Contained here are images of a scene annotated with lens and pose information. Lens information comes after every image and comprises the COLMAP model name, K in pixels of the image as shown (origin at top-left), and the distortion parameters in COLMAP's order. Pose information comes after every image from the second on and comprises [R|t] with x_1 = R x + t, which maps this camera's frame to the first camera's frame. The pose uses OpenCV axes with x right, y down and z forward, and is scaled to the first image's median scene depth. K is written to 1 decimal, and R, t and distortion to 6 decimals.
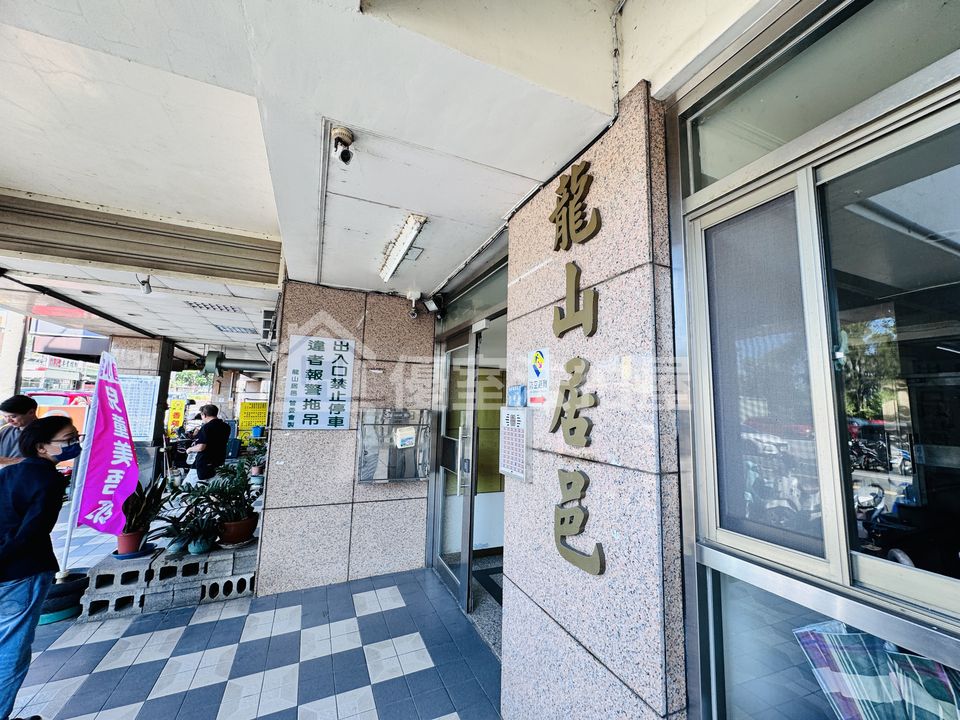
lens RADIAL K [[382.8, 0, 481.1], [0, 382.8, 359.7], [0, 0, 1]] dist [-0.004398, 0.000778]
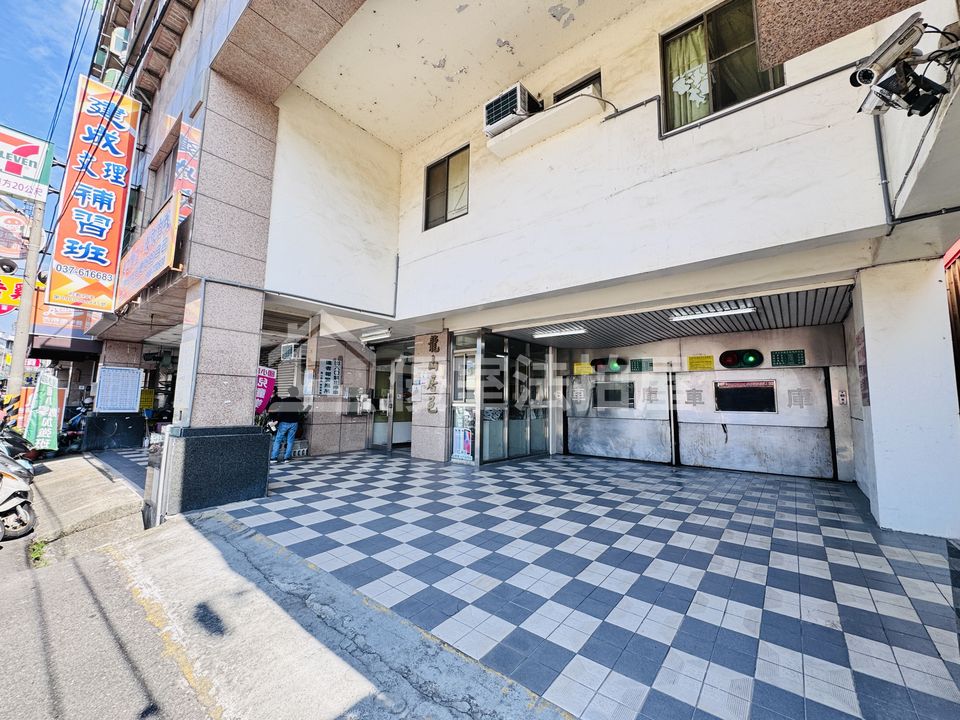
lens RADIAL K [[382.8, 0, 480.9], [0, 382.8, 358.8], [0, 0, 1]] dist [-0.004398, 0.000778]
pose [[0.892324, 0.047319, 0.448909, -1.523268], [-0.055744, 0.998430, 0.005564, -0.296897], [-0.447941, -0.029989, 0.893560, -3.943342]]
